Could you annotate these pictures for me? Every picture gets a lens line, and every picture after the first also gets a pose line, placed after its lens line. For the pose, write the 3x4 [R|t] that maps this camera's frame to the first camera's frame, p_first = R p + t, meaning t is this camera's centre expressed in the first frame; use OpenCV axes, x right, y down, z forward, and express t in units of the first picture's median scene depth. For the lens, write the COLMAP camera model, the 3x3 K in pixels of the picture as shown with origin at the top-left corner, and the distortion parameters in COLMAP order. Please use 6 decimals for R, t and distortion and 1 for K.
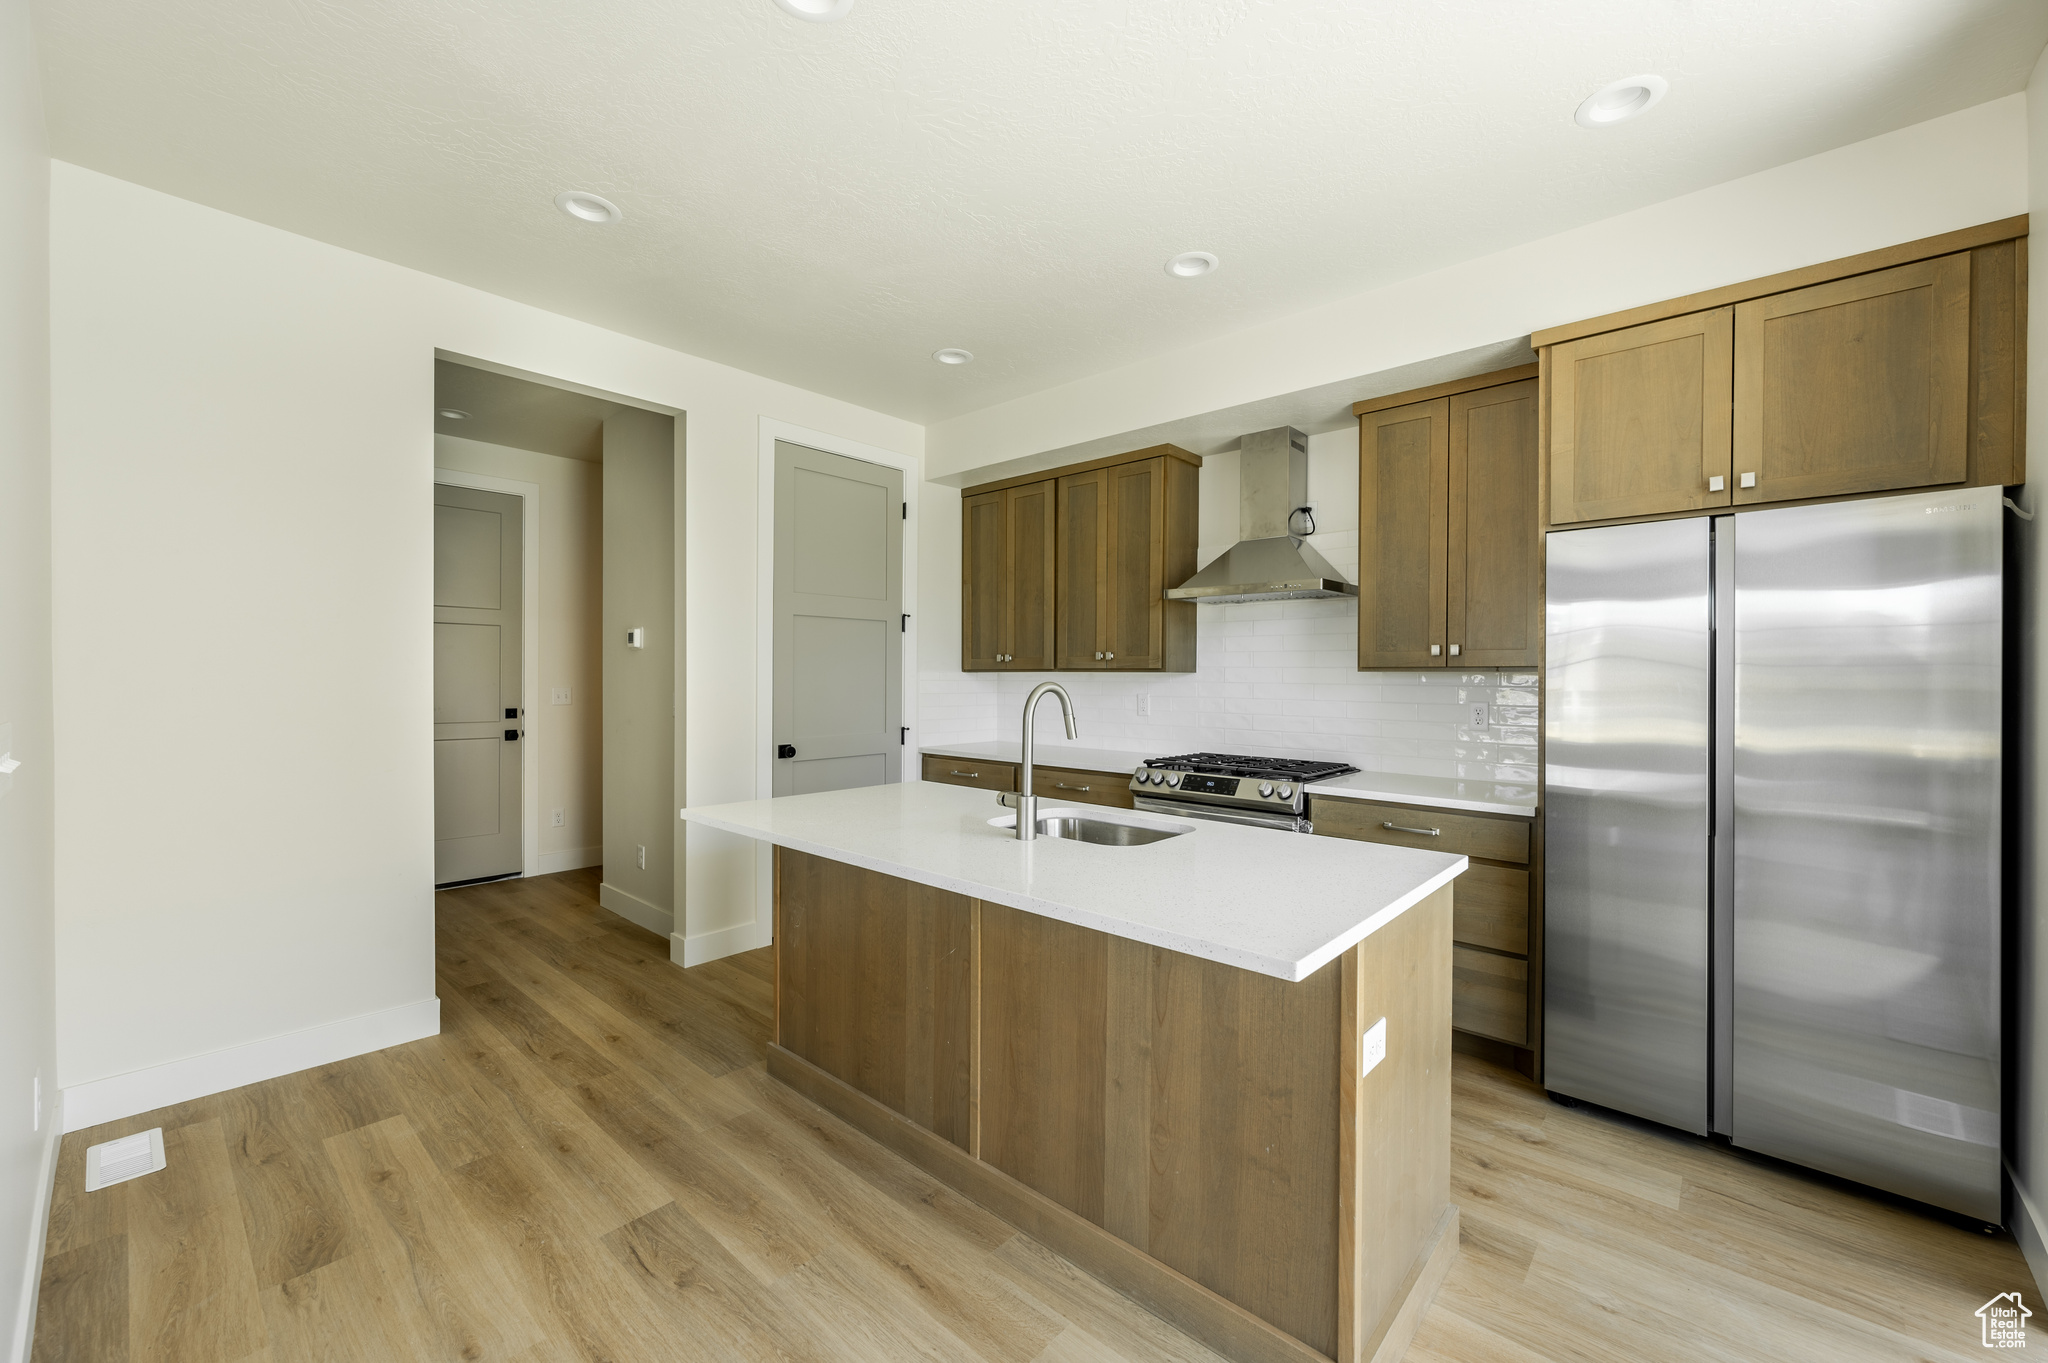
lens RADIAL K [[805.6, 0, 1030.0], [0, 805.6, 681.9], [0, 0, 1]] dist [0.001427, 0.000296]
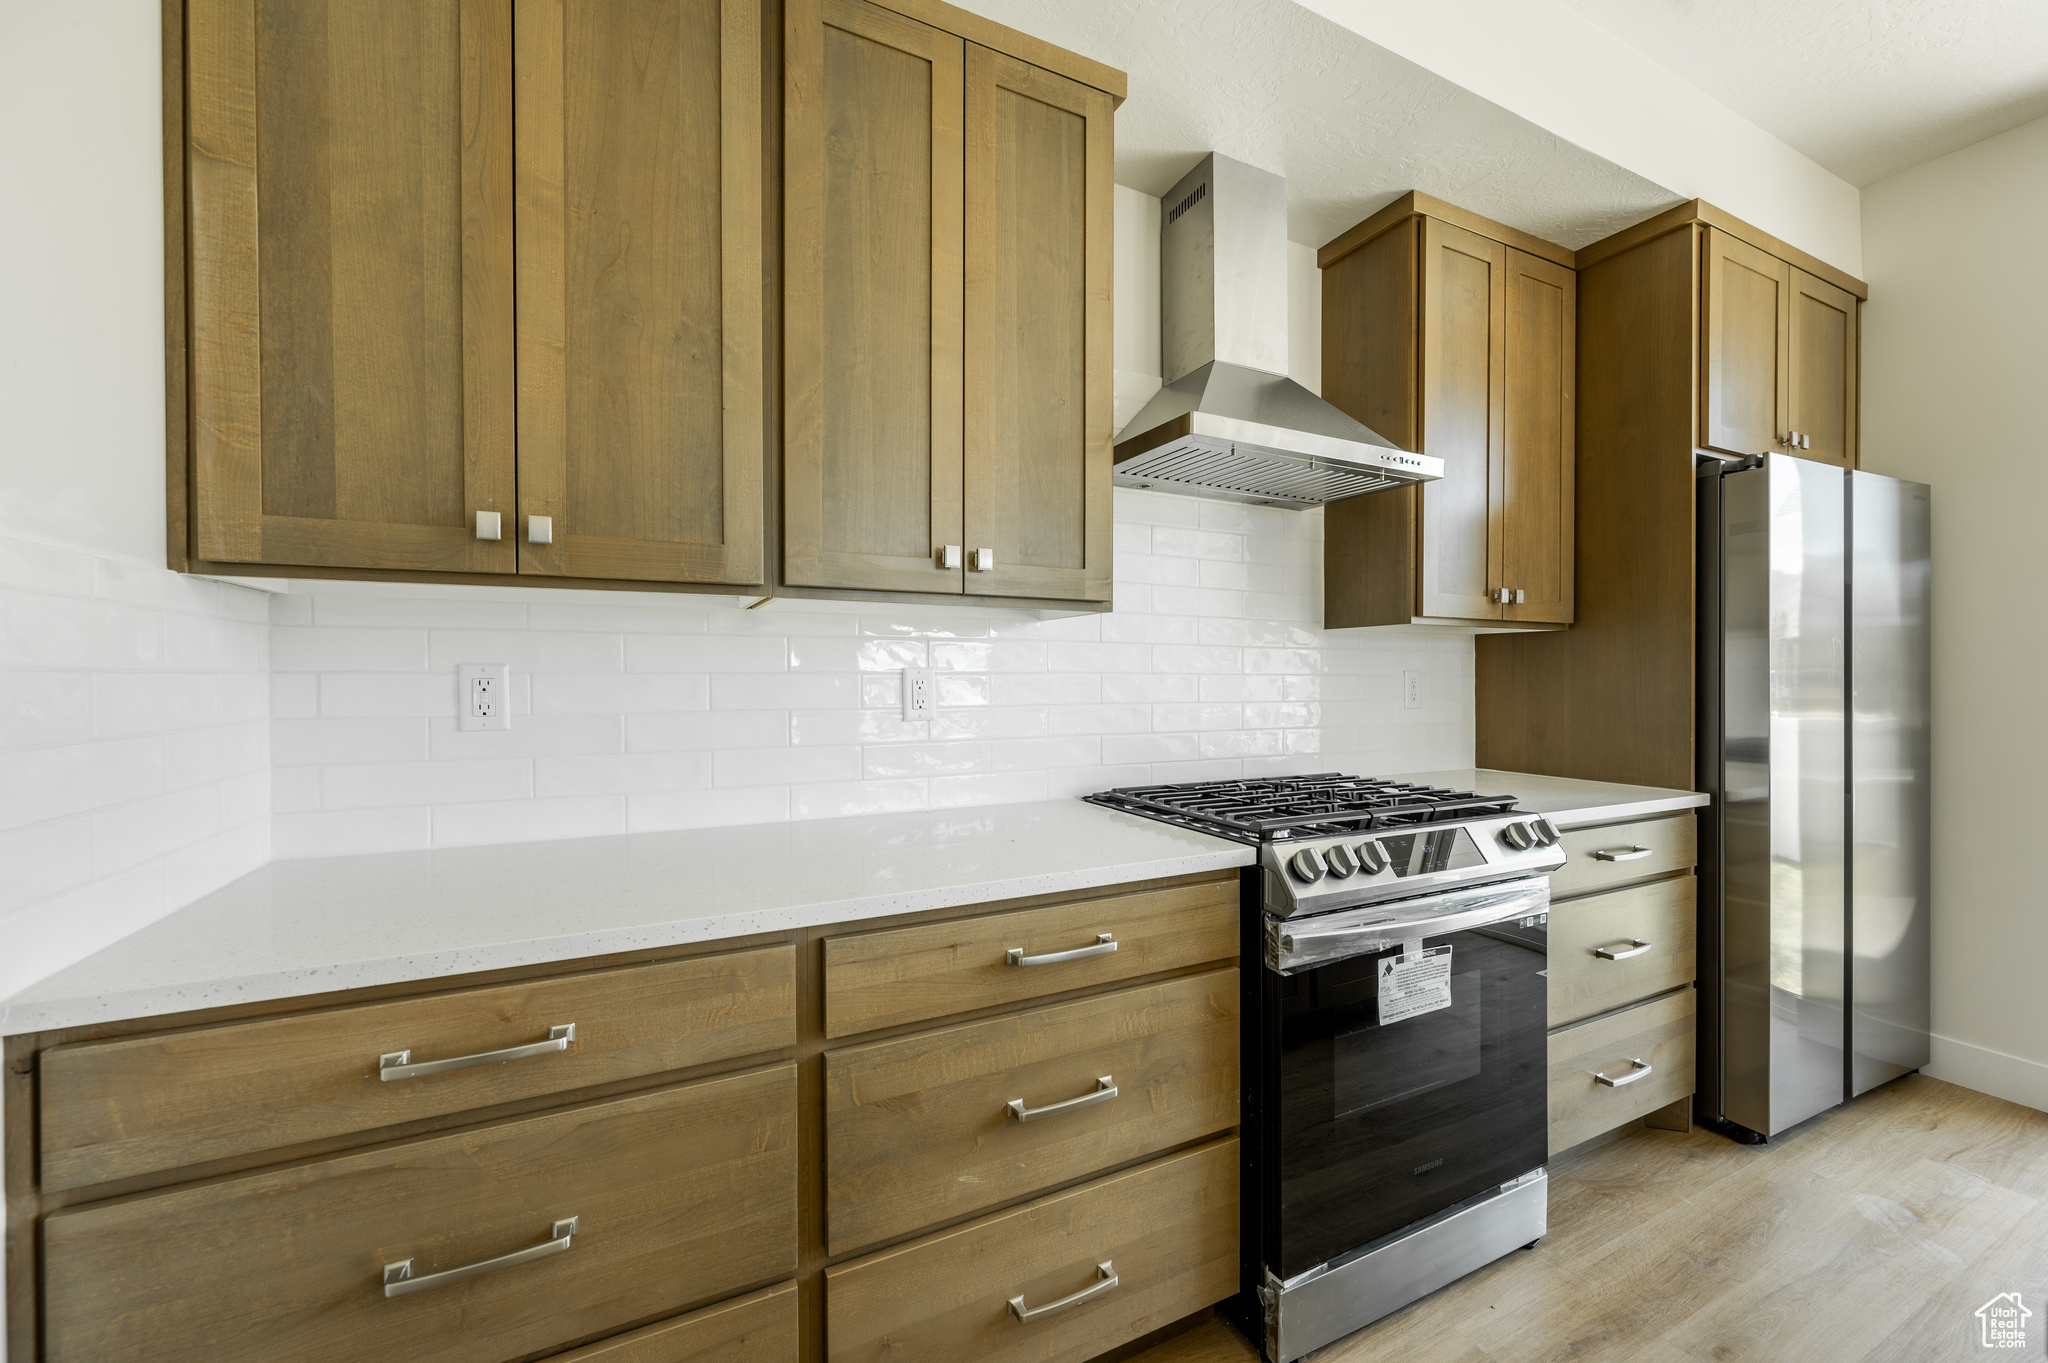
lens RADIAL K [[805.6, 0, 1030.0], [0, 805.6, 681.9], [0, 0, 1]] dist [0.001427, 0.000296]
pose [[0.372101, -0.018548, 0.928007, -0.236900], [0.005453, 0.999827, 0.017797, 0.016898], [-0.928176, -0.001562, 0.372138, 0.848190]]
